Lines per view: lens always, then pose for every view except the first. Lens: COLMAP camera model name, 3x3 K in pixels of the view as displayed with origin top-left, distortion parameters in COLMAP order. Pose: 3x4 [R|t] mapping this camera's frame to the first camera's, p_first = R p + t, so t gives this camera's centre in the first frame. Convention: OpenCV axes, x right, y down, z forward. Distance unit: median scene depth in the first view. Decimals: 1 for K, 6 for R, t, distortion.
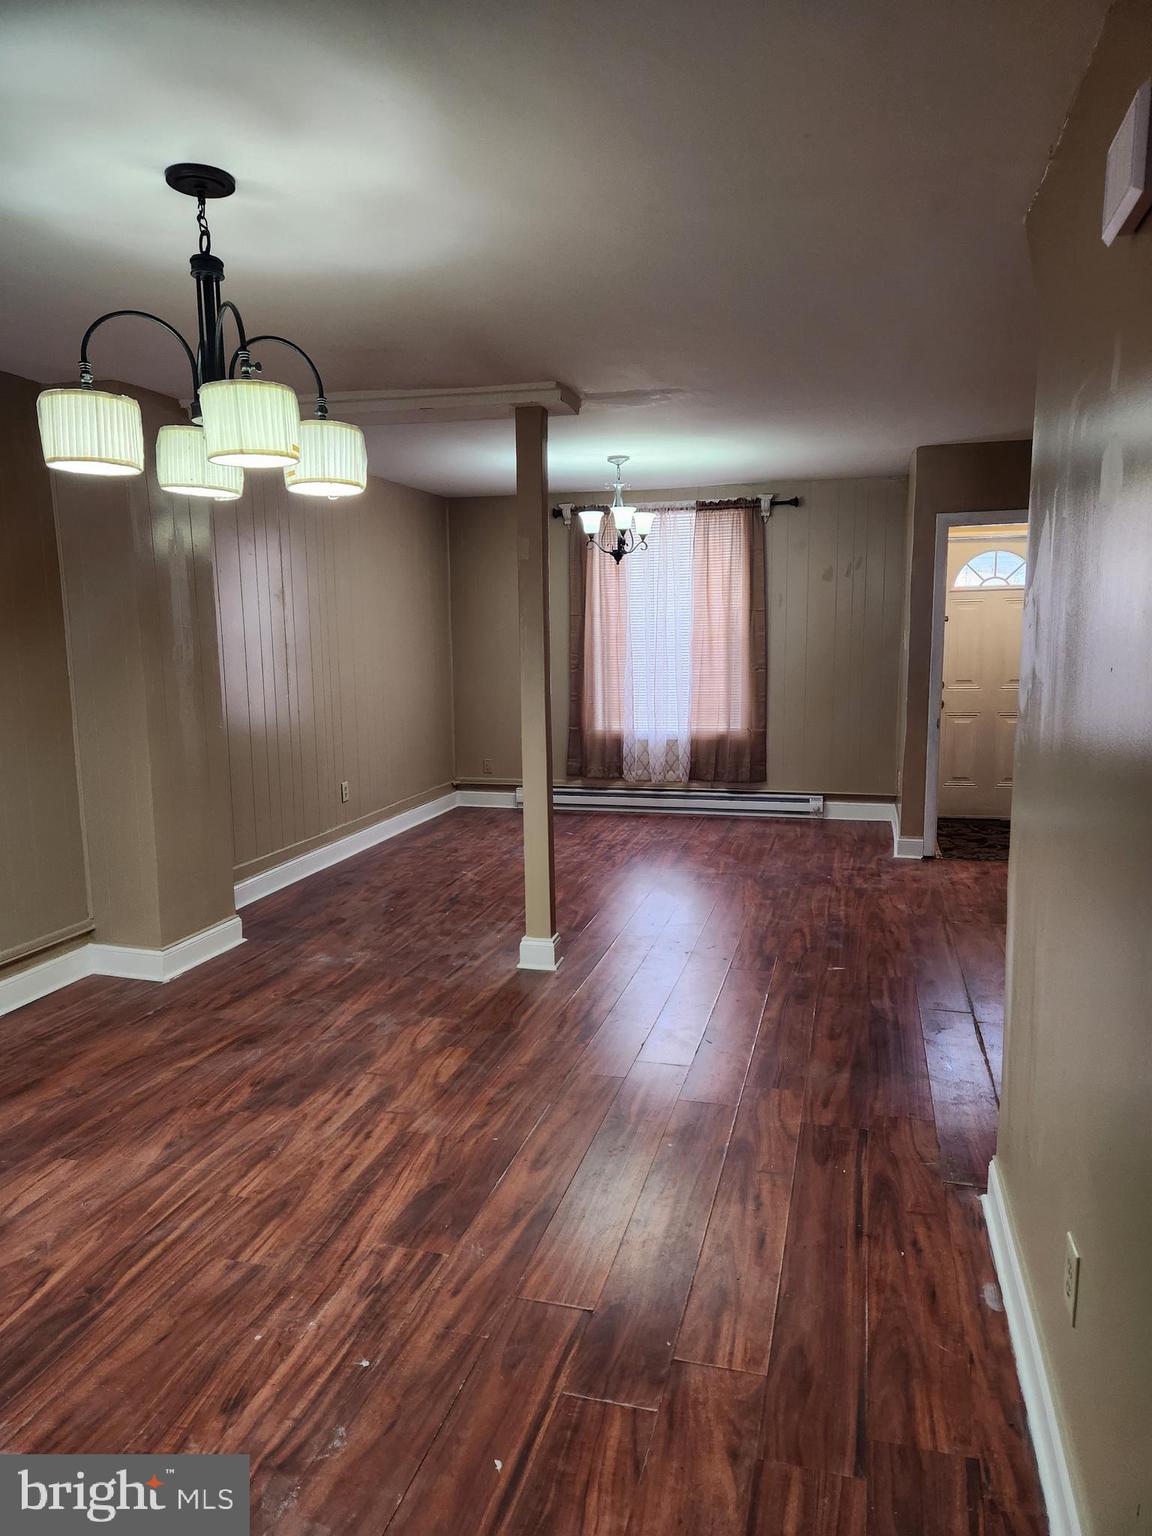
lens RADIAL K [[1018.8, 0, 576.2], [0, 1018.8, 761.6], [0, 0, 1]] dist [0.094432, -0.105328]
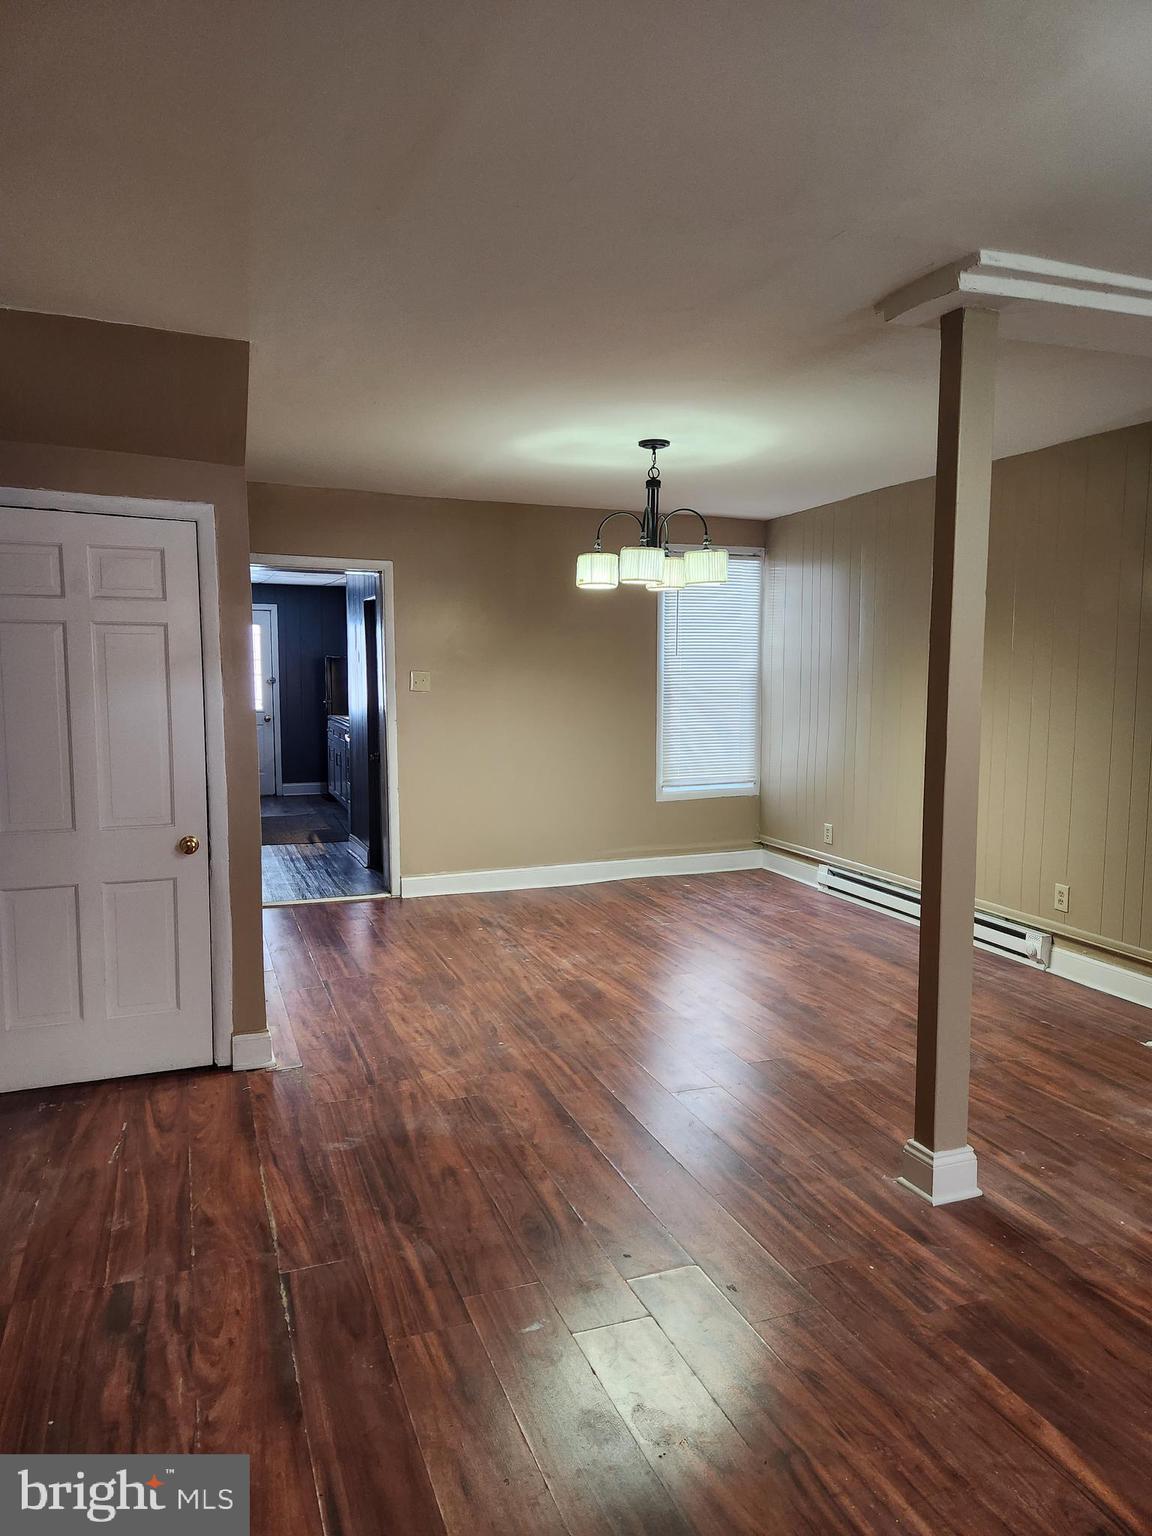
lens RADIAL K [[1018.8, 0, 576.2], [0, 1018.8, 761.6], [0, 0, 1]] dist [0.094432, -0.105328]
pose [[-0.801115, 0.067960, -0.594639, 0.730220], [-0.070849, 0.975779, 0.206969, -0.251511], [0.594302, 0.207936, -0.776897, 1.885120]]
